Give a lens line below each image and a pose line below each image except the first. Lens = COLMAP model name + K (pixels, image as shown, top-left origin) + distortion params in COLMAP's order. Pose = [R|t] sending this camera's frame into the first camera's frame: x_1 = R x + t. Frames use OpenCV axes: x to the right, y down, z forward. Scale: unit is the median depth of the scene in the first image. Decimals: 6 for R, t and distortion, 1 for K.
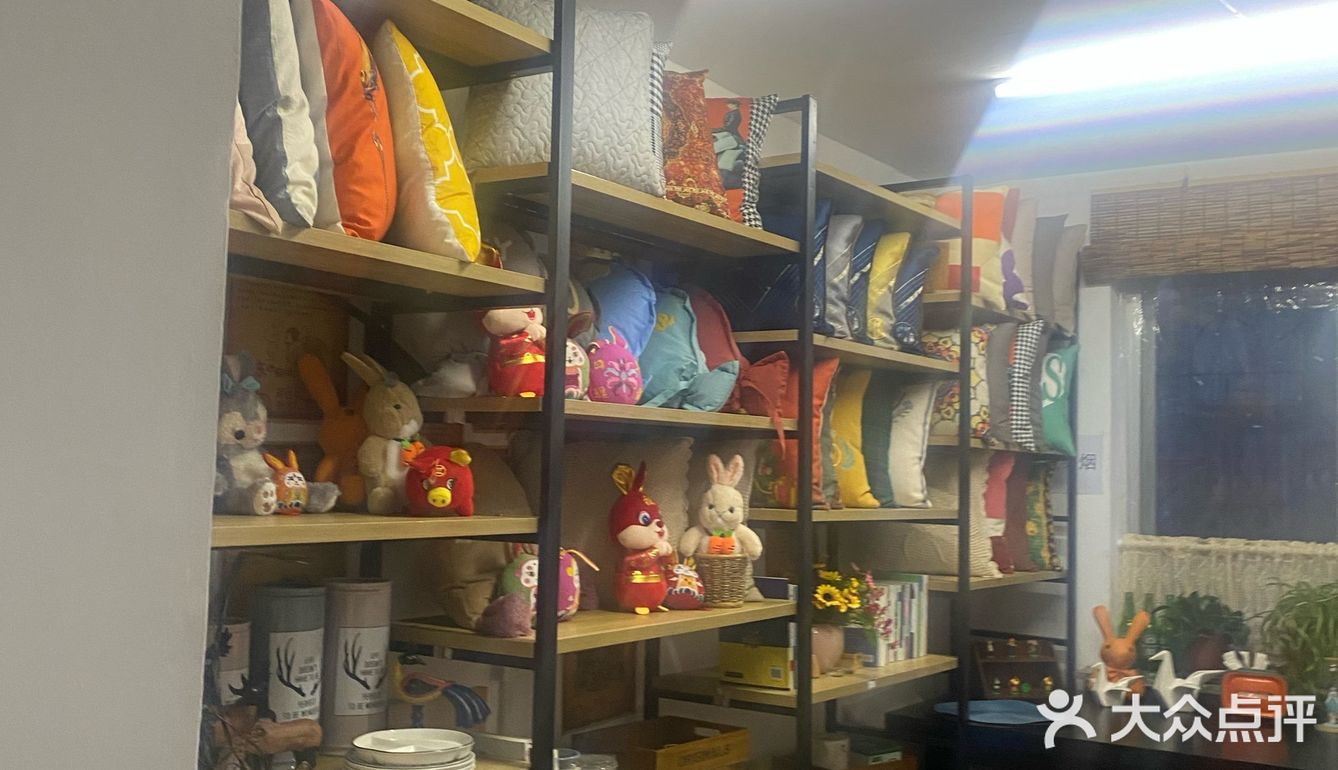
lens RADIAL K [[1367.1, 0, 672.3], [0, 1367.1, 376.3], [0, 0, 1]] dist [0.118172, -0.274502]
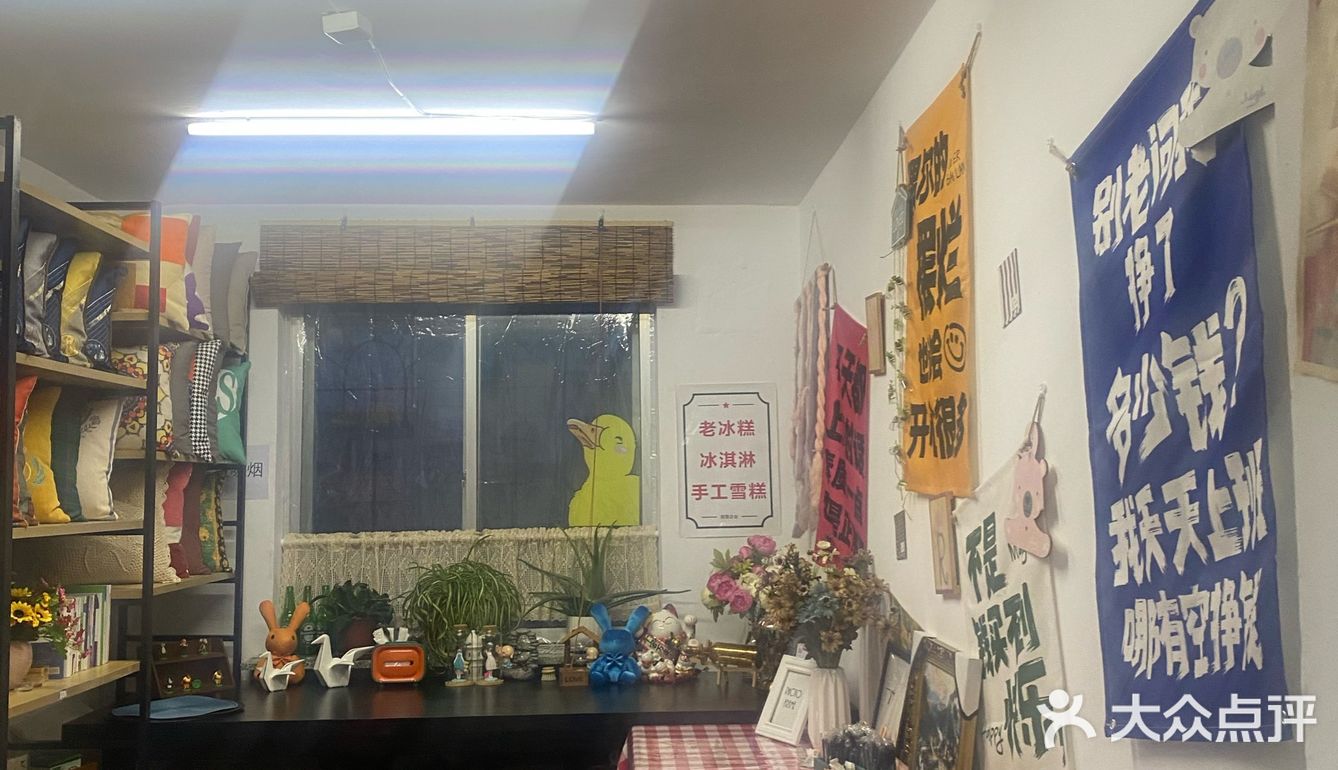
lens RADIAL K [[1367.1, 0, 672.3], [0, 1367.1, 376.3], [0, 0, 1]] dist [0.118172, -0.274502]
pose [[0.807702, 0.011133, 0.589486, -0.083771], [-0.009014, 0.999938, -0.006535, -0.008448], [-0.589522, -0.000035, 0.807752, -0.081993]]
